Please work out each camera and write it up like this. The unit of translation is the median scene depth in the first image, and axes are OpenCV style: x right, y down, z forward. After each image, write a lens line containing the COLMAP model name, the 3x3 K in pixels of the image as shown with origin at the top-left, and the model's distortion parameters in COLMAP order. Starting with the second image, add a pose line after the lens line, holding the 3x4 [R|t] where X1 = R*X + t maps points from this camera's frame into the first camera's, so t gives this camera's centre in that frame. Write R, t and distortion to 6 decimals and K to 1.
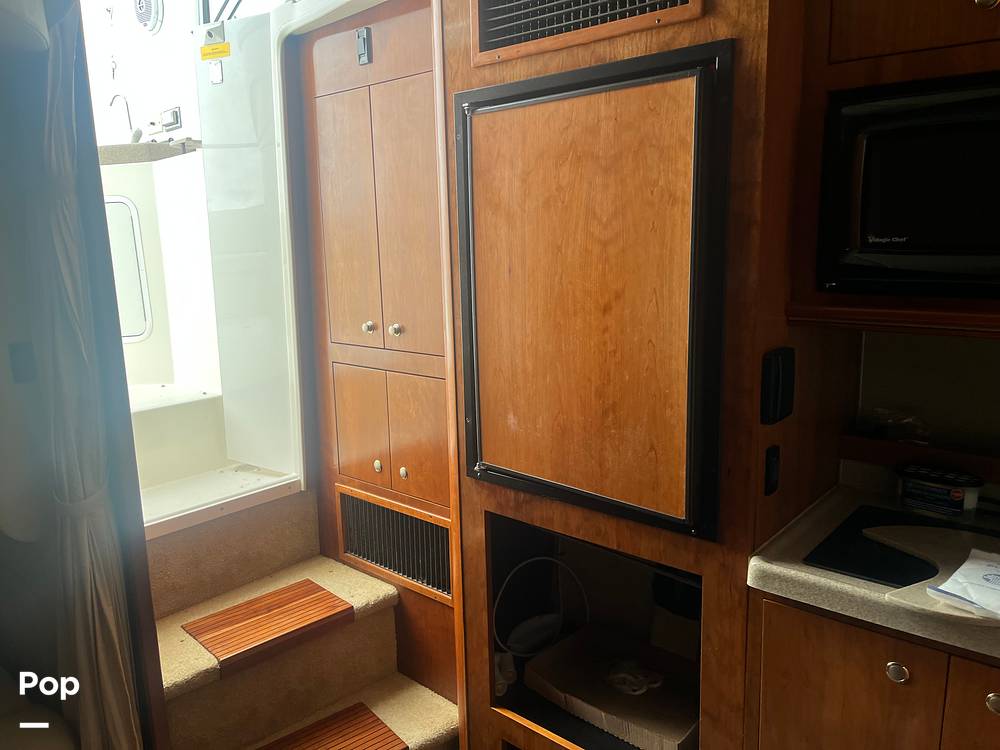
lens RADIAL K [[752.6, 0, 502.9], [0, 752.6, 374.1], [0, 0, 1]] dist [0.061765, -0.089769]
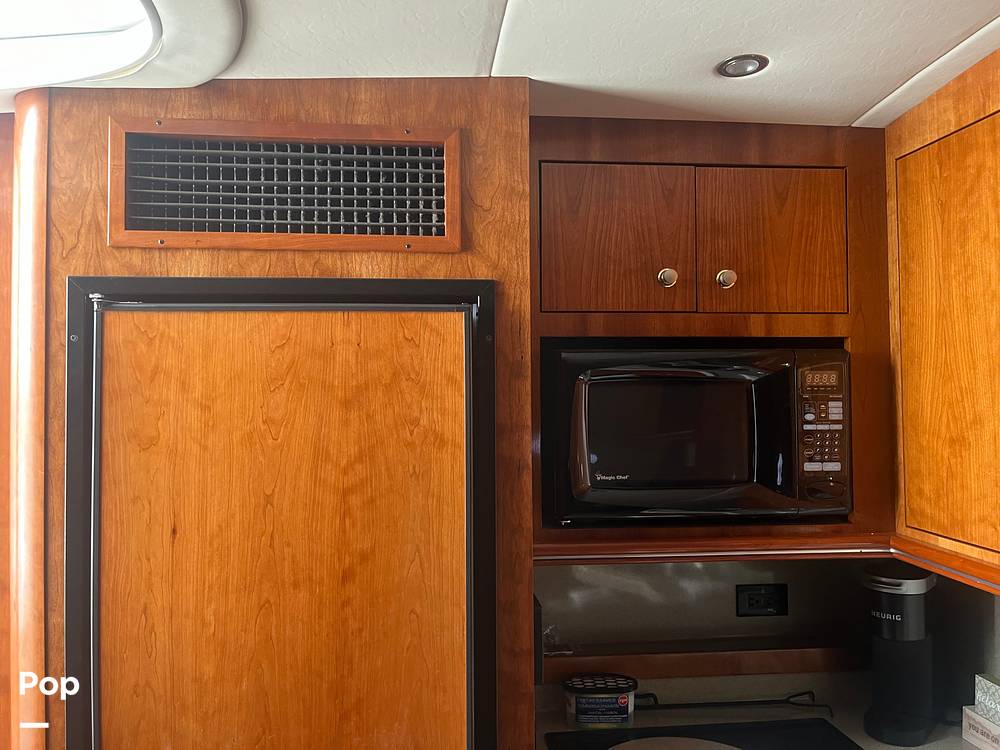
lens RADIAL K [[752.6, 0, 500.8], [0, 752.6, 371.7], [0, 0, 1]] dist [0.061765, -0.089769]
pose [[0.685264, 0.038606, 0.727271, -0.334050], [0.122142, 0.978358, -0.167021, -0.144458], [-0.717980, 0.203284, 0.665718, 0.329342]]
